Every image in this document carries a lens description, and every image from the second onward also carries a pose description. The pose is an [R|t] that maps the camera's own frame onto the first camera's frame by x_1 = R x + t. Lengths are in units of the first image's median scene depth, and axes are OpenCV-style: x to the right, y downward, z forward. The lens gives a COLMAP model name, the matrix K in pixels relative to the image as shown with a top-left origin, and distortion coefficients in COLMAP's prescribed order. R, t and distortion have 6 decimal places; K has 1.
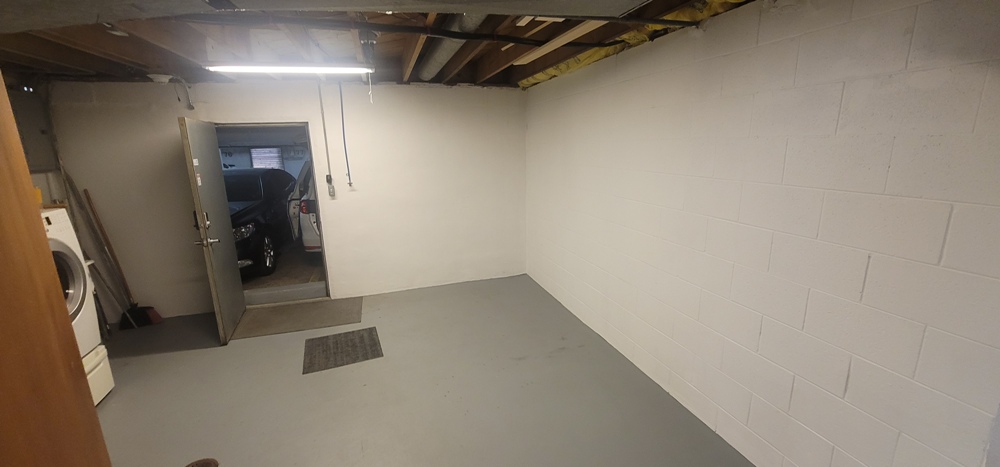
lens RADIAL K [[406.2, 0, 495.4], [0, 406.2, 234.2], [0, 0, 1]] dist [-0.010643, -0.000032]
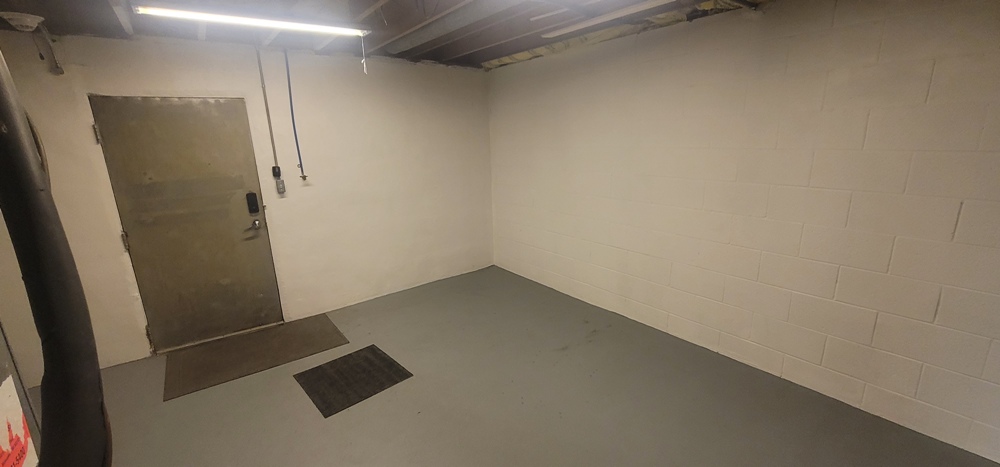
lens RADIAL K [[406.2, 0, 499.7], [0, 406.2, 235.5], [0, 0, 1]] dist [-0.010643, -0.000032]
pose [[0.938048, -0.087473, 0.335283, -0.289708], [0.082466, 0.996167, 0.029169, 0.000504], [-0.336549, 0.000288, 0.941666, 0.114536]]
